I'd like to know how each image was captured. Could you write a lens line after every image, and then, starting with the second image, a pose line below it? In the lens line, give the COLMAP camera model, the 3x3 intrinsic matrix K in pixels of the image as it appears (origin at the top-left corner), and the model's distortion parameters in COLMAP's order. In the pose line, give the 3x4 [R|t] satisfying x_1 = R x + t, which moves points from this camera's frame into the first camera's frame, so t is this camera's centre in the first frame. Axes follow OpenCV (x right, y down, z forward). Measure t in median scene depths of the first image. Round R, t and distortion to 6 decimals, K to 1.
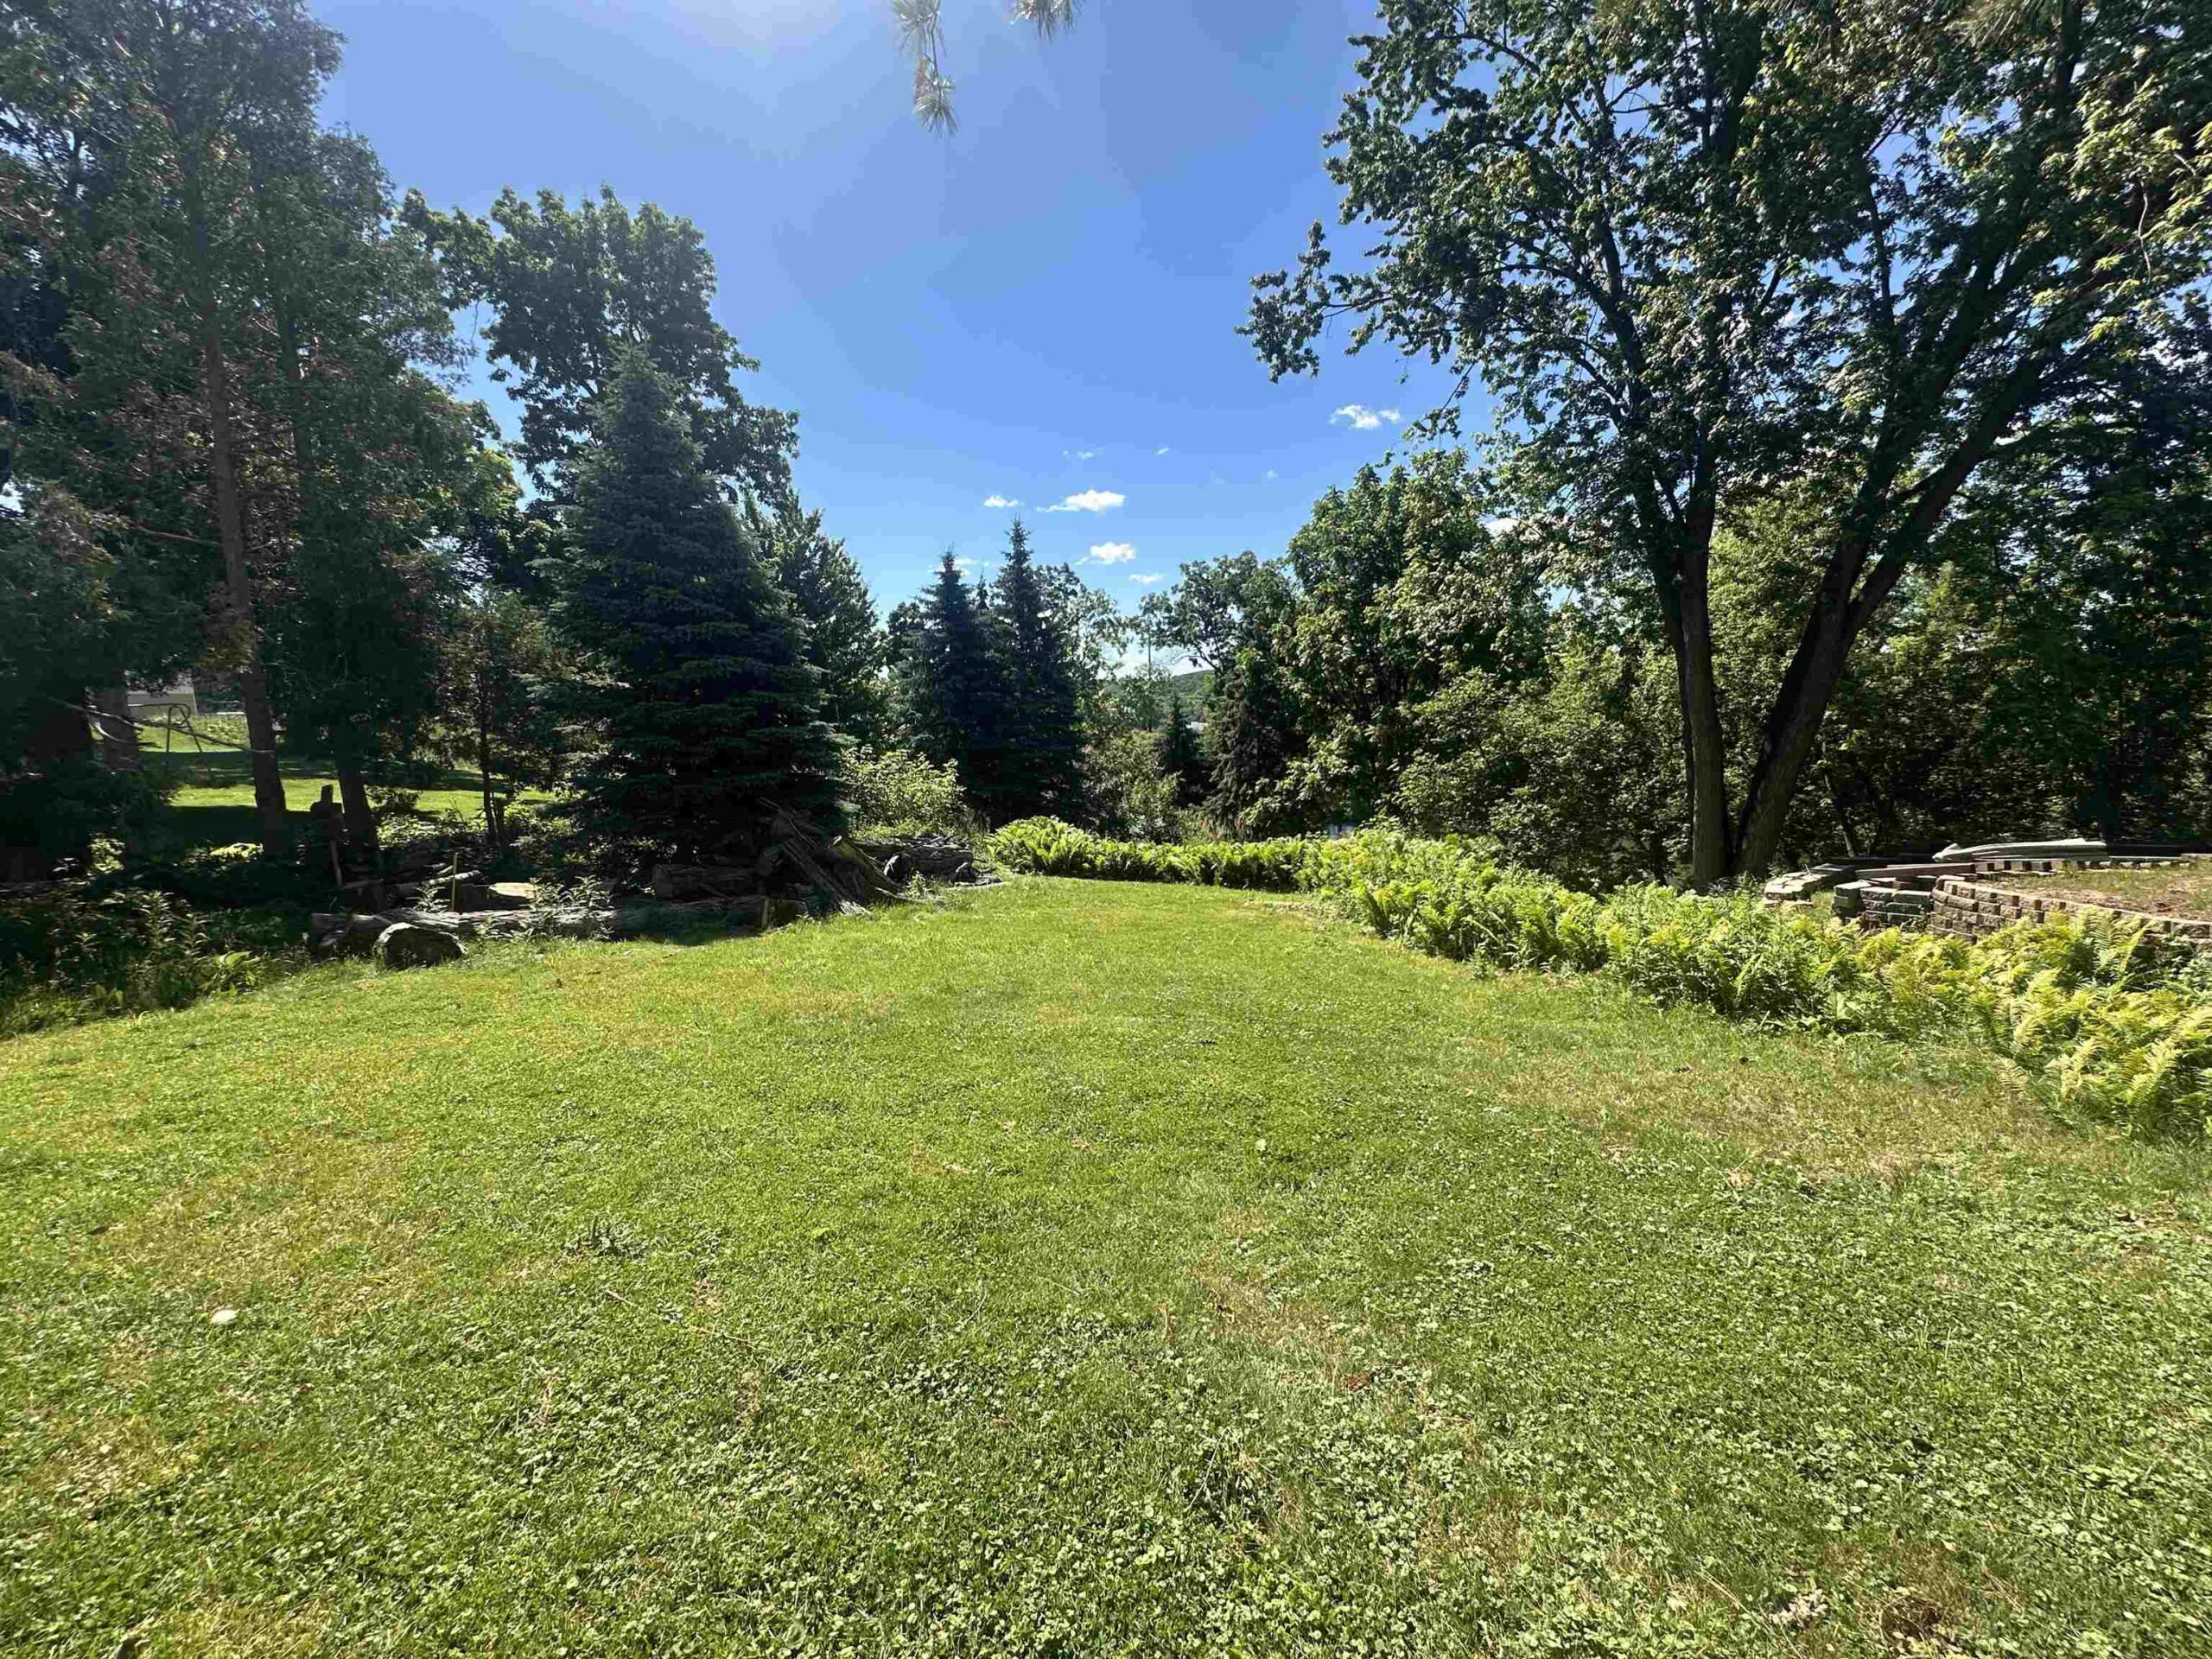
lens RADIAL K [[885.7, 0, 1105.2], [0, 885.7, 828.0], [0, 0, 1]] dist [-0.003237, -0.000210]
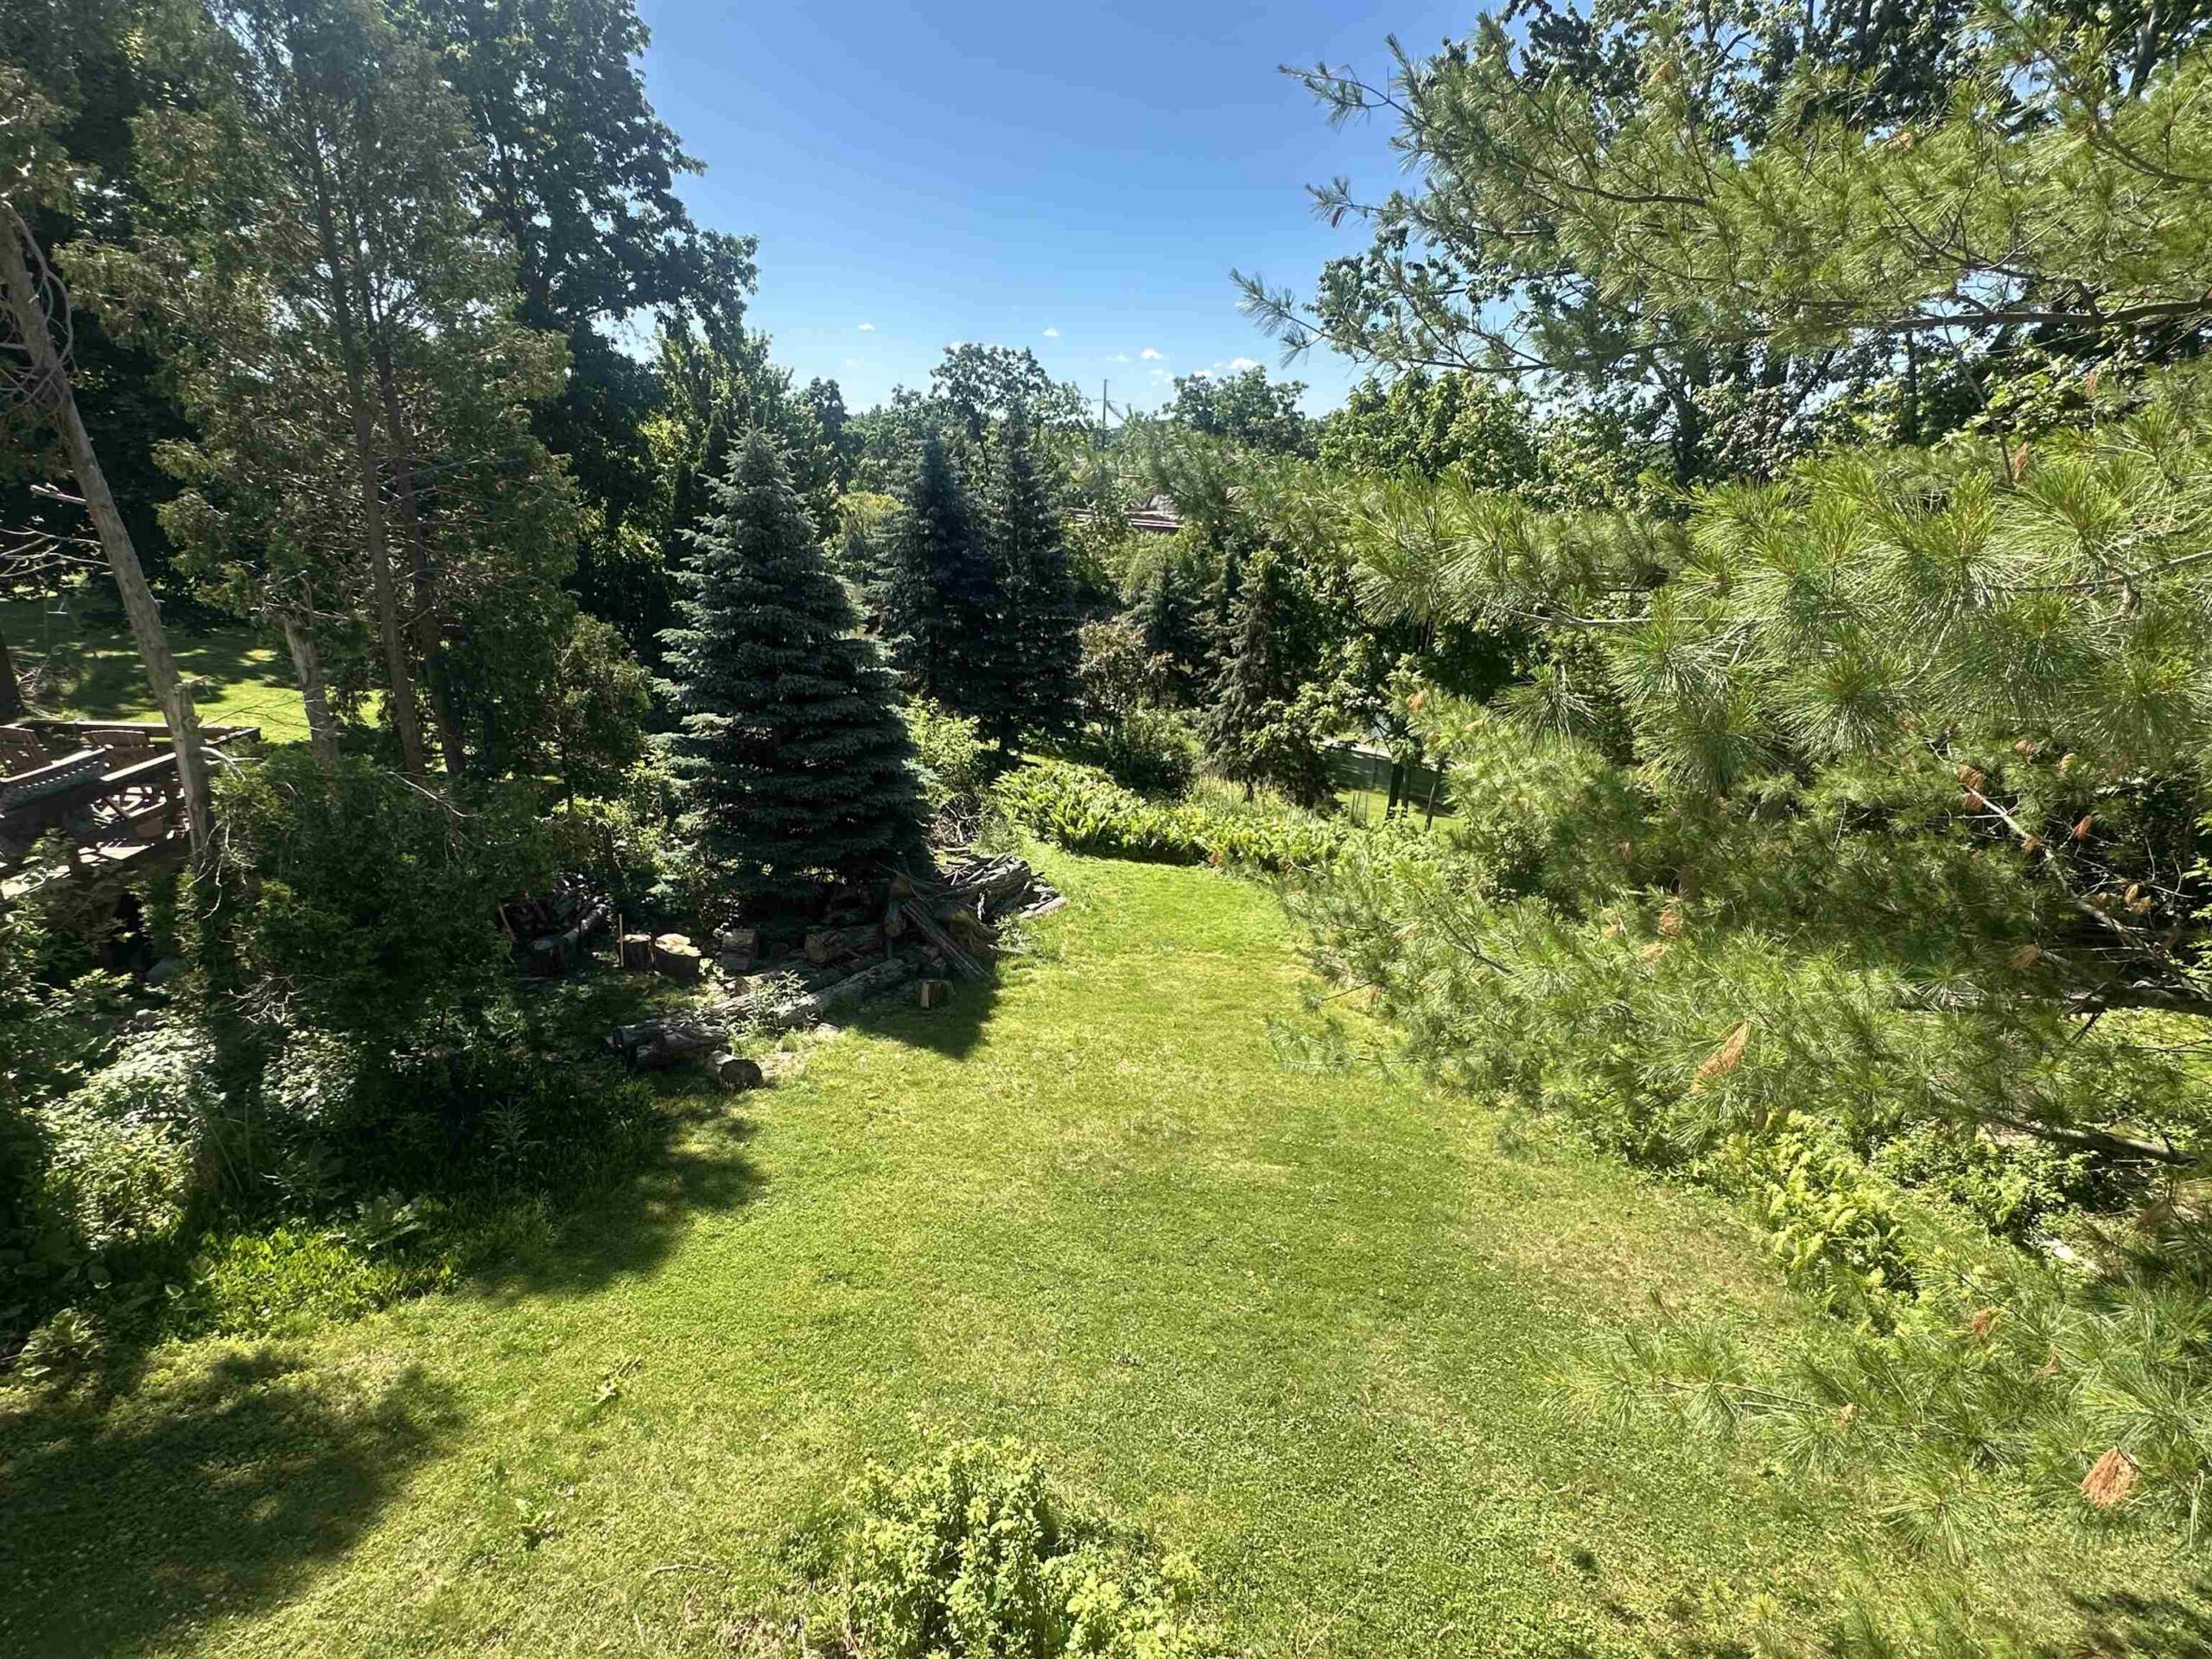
lens RADIAL K [[1096.6, 0, 1106.0], [0, 1096.6, 829.5], [0, 0, 1]] dist [-0.005201, 0.000596]
pose [[0.996638, 0.032334, 0.075285, -0.077766], [-0.045885, 0.981497, 0.185896, -0.129091], [-0.067881, -0.188726, 0.979681, -0.141388]]
